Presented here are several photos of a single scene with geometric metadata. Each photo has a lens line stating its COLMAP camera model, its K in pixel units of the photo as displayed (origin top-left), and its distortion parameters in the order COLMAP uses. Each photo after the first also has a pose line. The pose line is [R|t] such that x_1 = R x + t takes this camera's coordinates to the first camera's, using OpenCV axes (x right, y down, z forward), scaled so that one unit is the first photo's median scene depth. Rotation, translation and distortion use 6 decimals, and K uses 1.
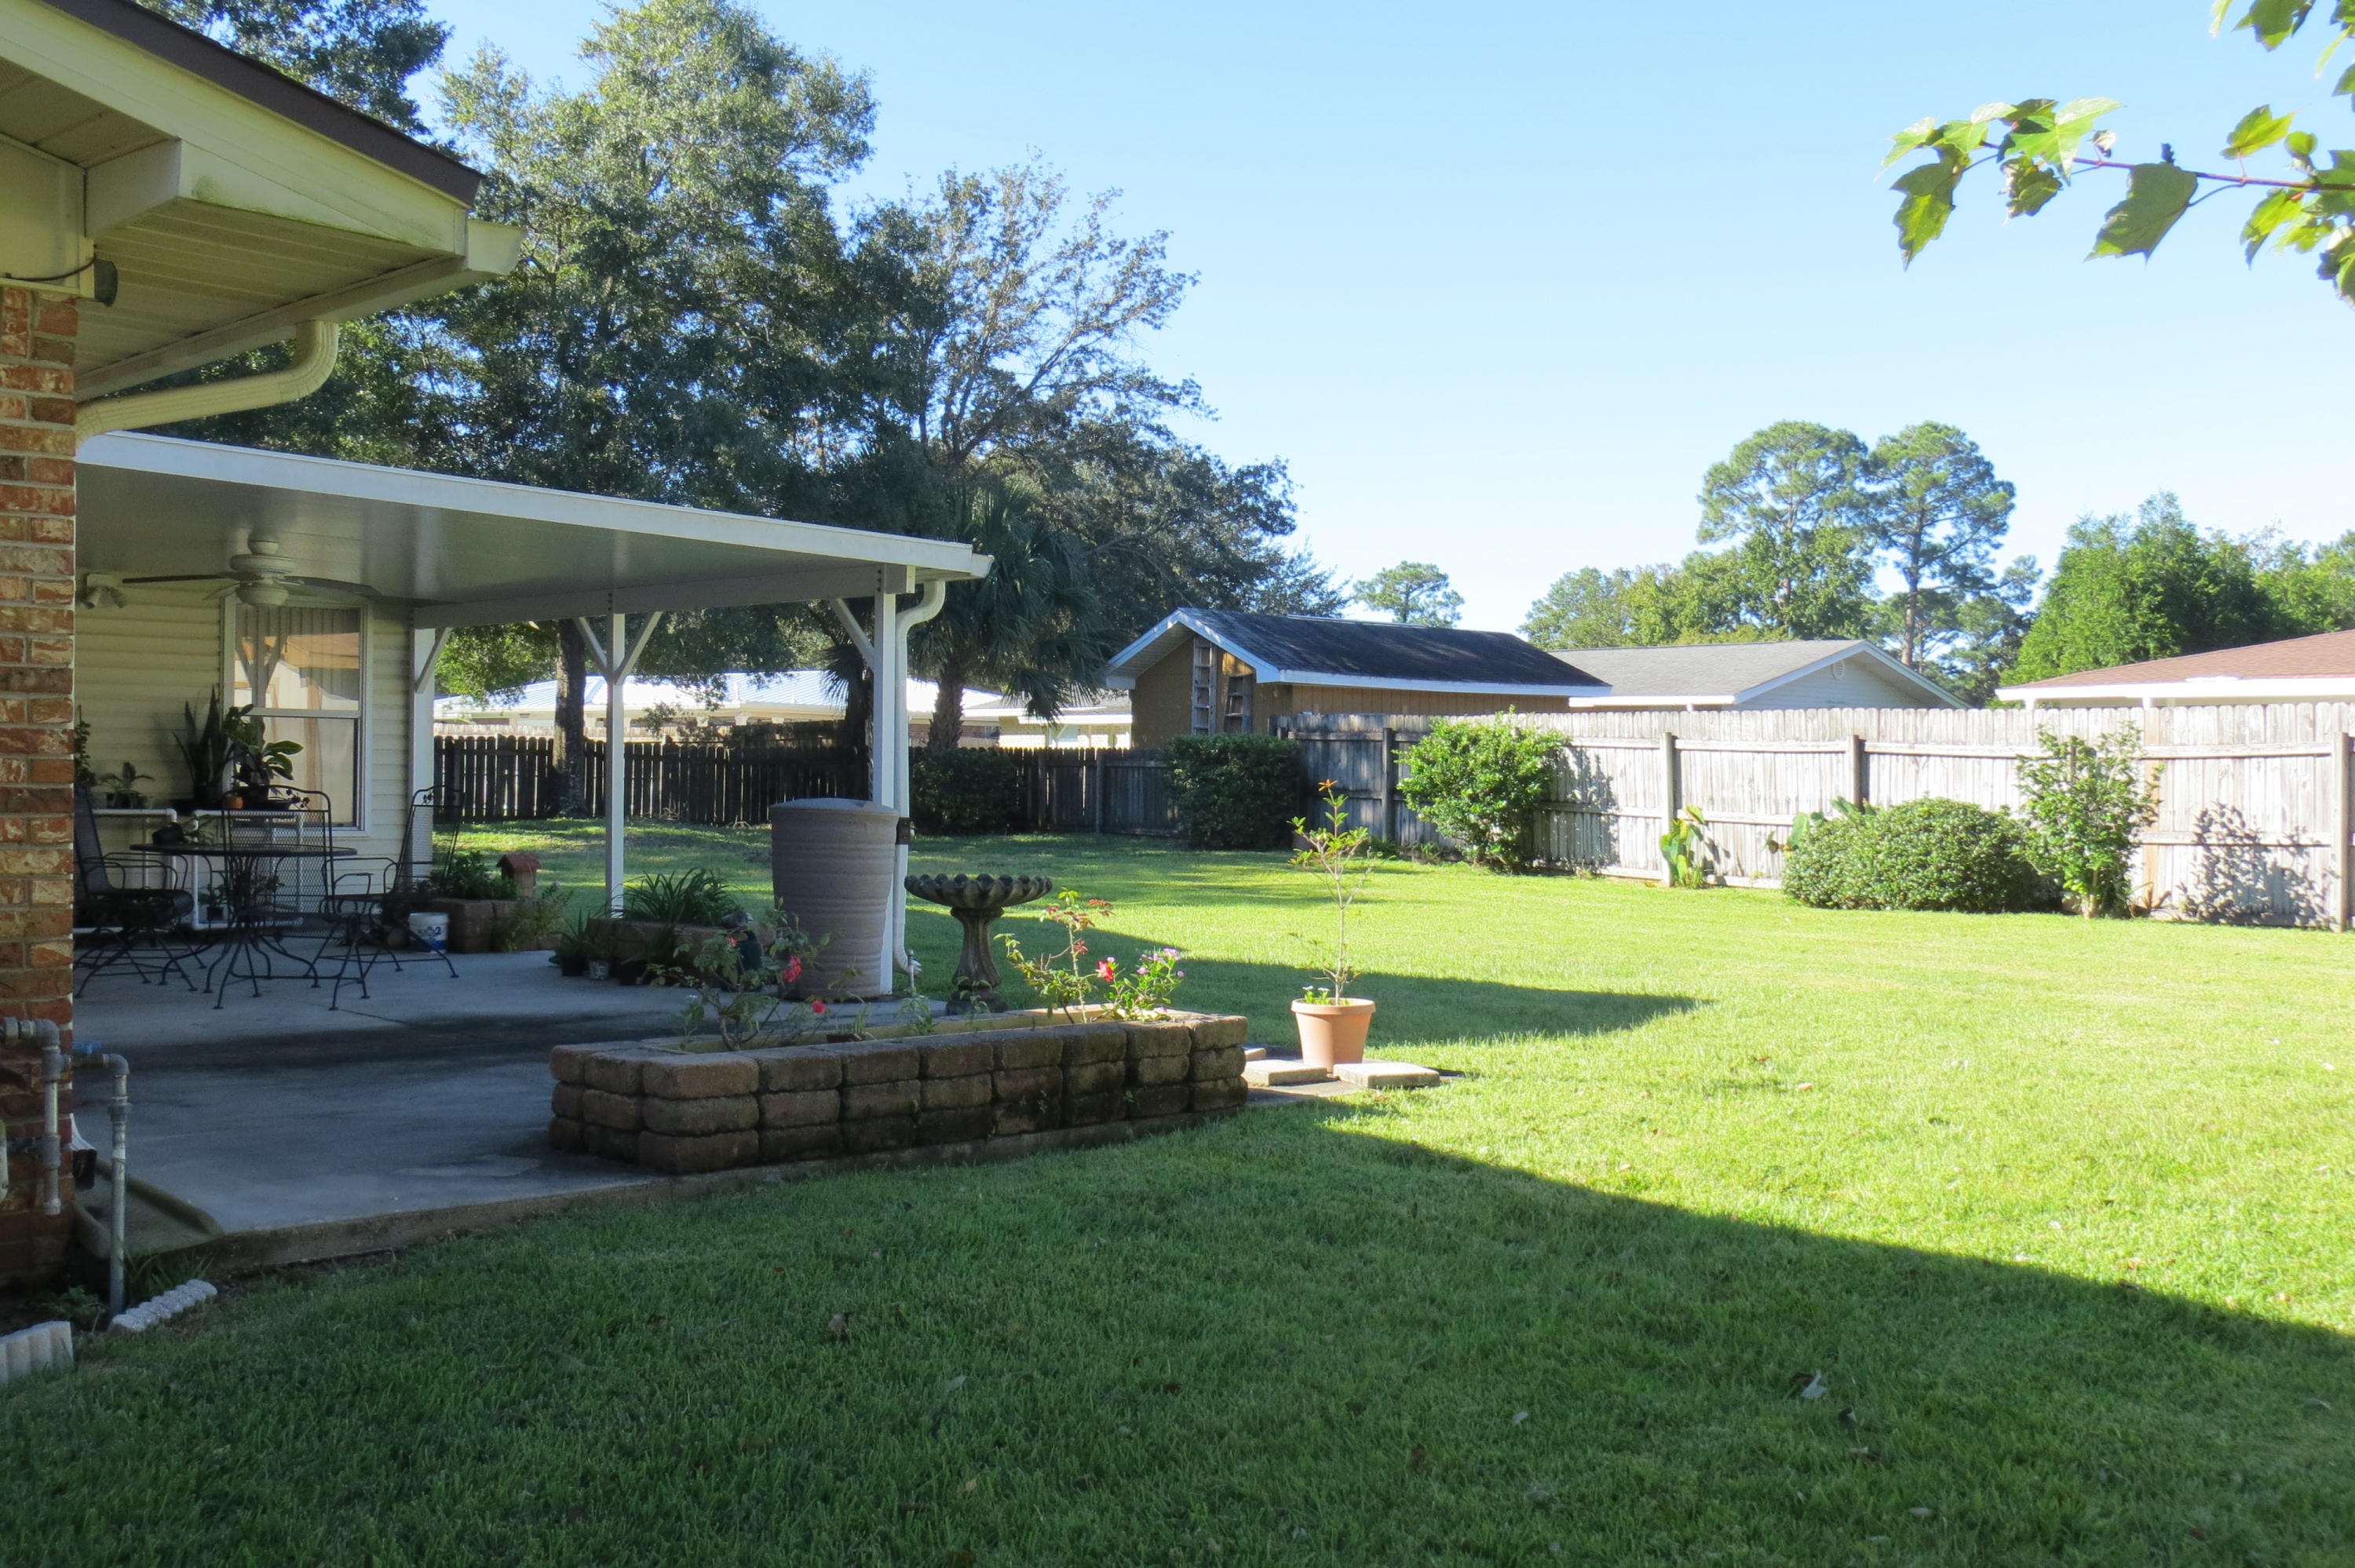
lens RADIAL K [[2244.2, 0, 1187.0], [0, 2244.2, 791.7], [0, 0, 1]] dist [-0.025281, 0.000000]
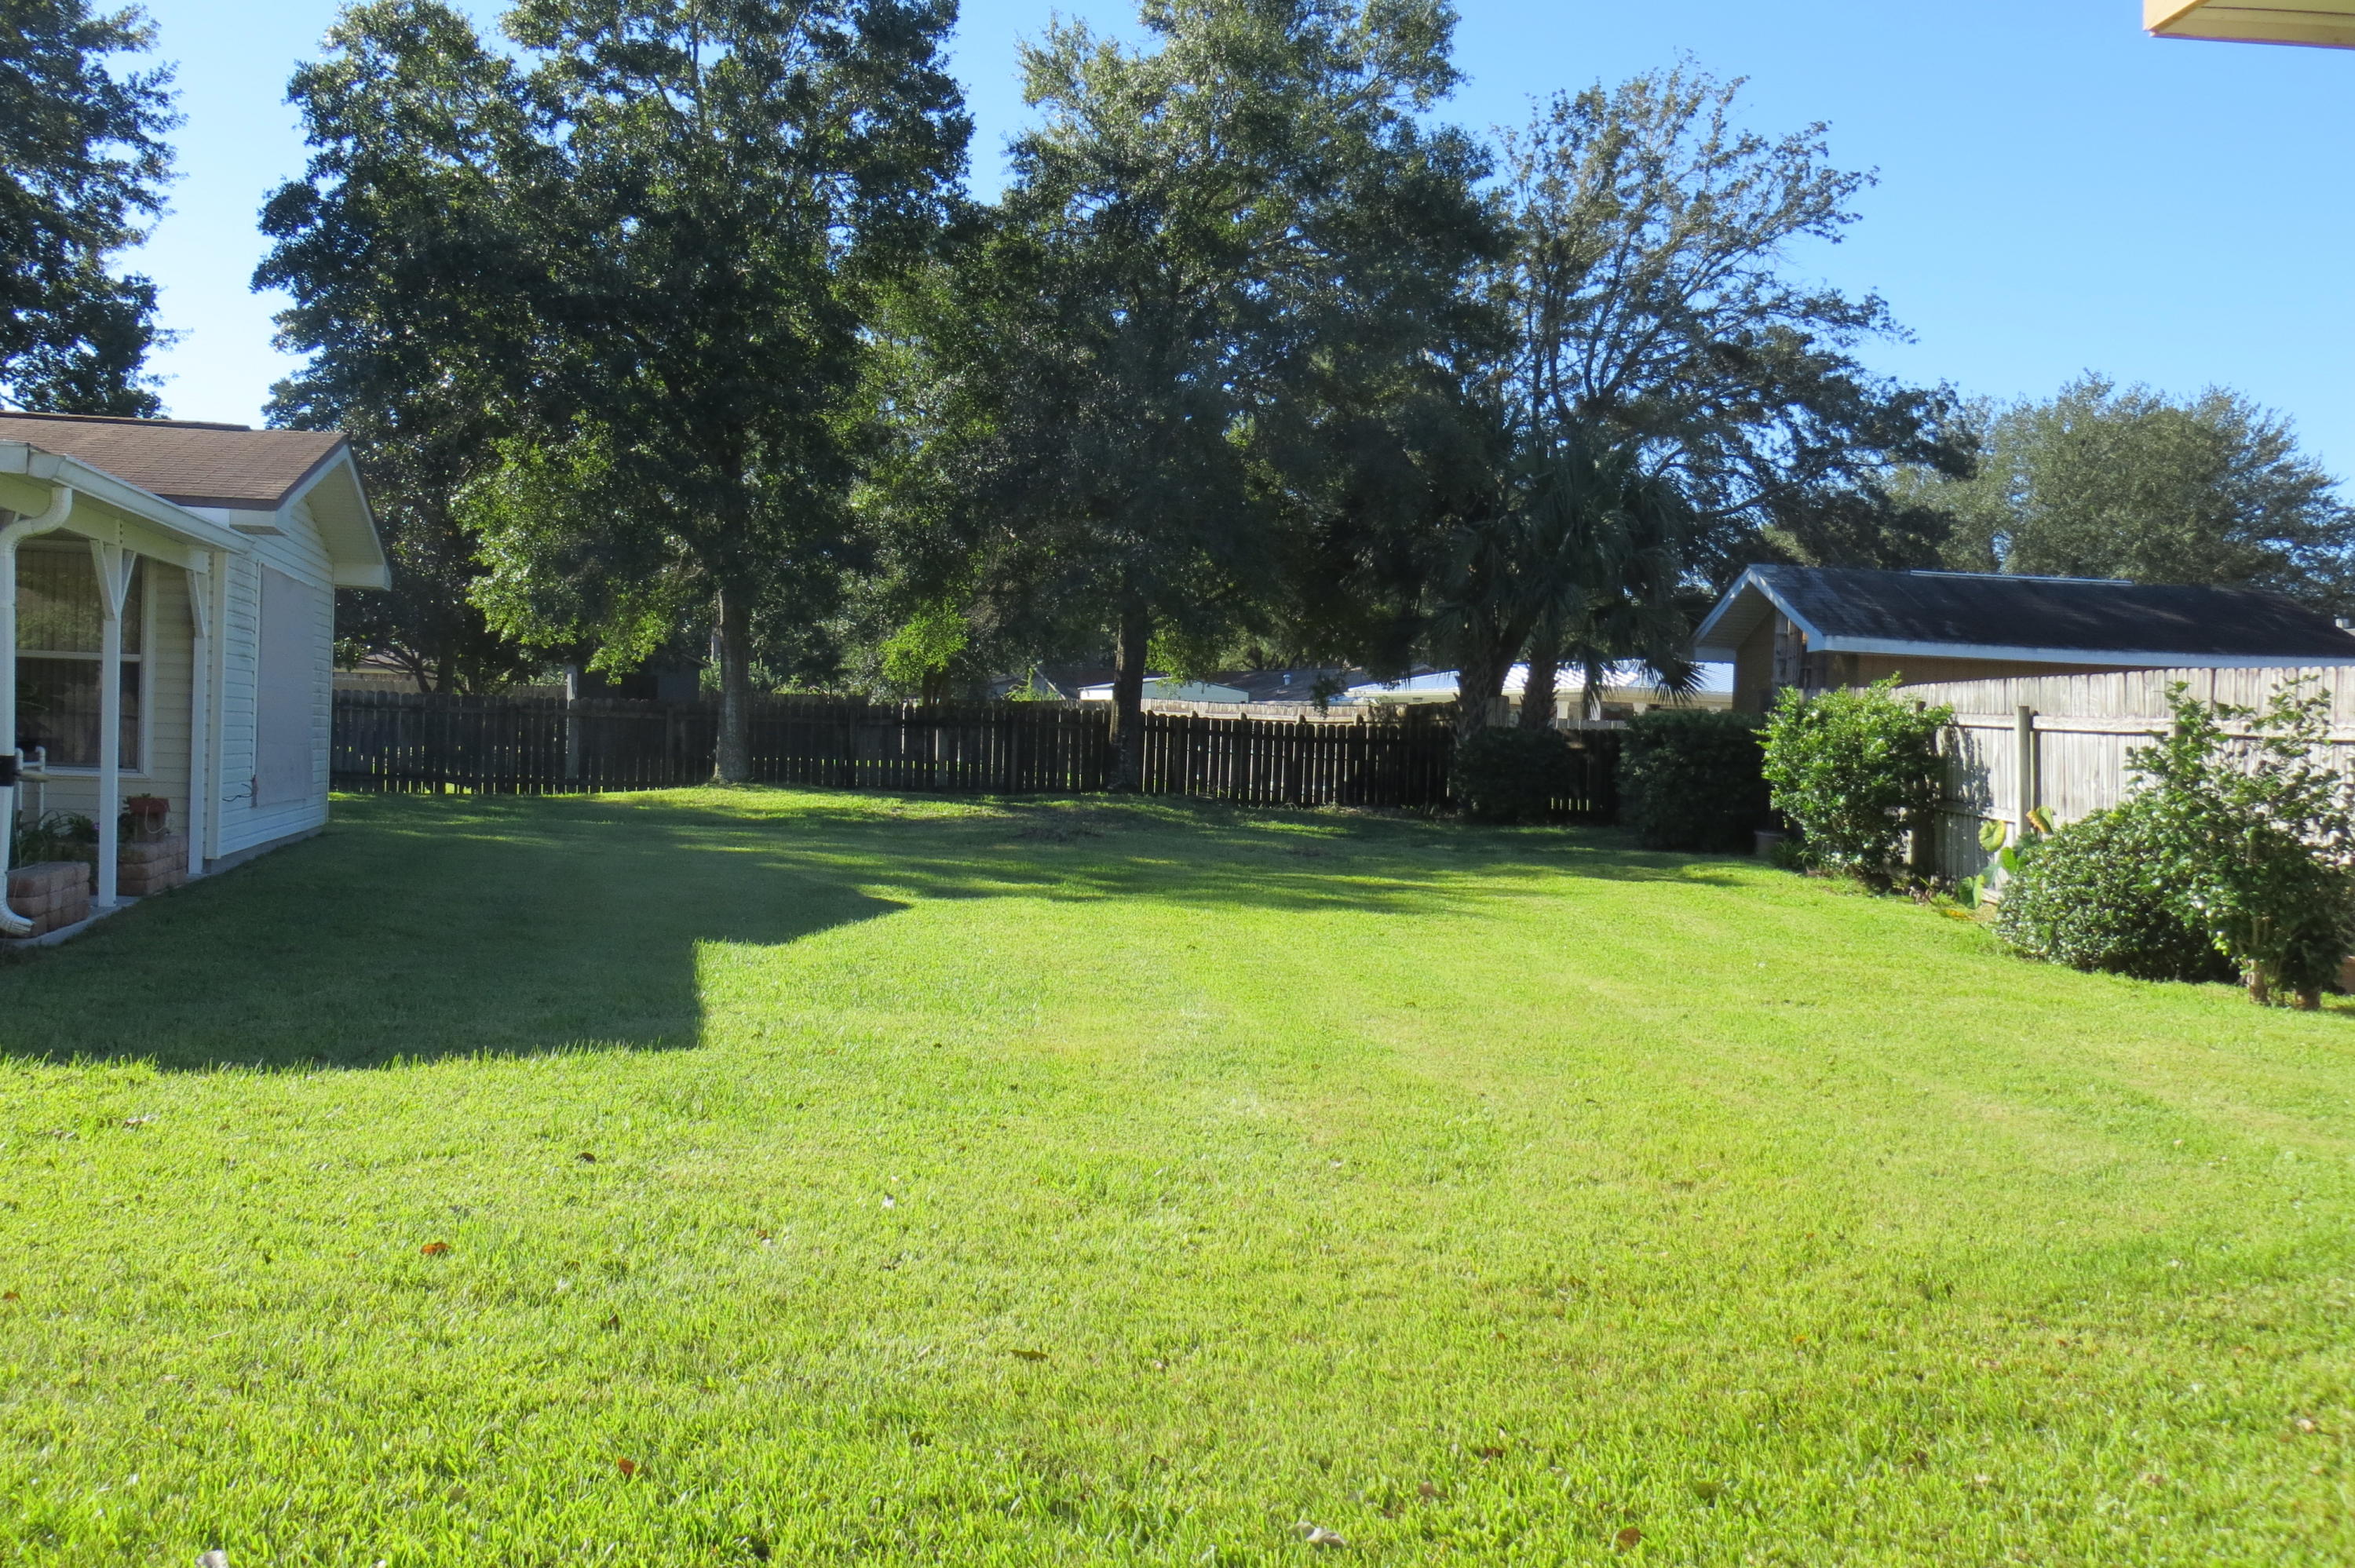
lens RADIAL K [[2244.2, 0, 1179.5], [0, 2244.2, 788.7], [0, 0, 1]] dist [-0.025281, 0.000000]
pose [[0.852789, 0.026996, -0.521557, 0.447014], [-0.026517, 0.999613, 0.008382, 0.001720], [0.521582, 0.006682, 0.853175, 0.298924]]
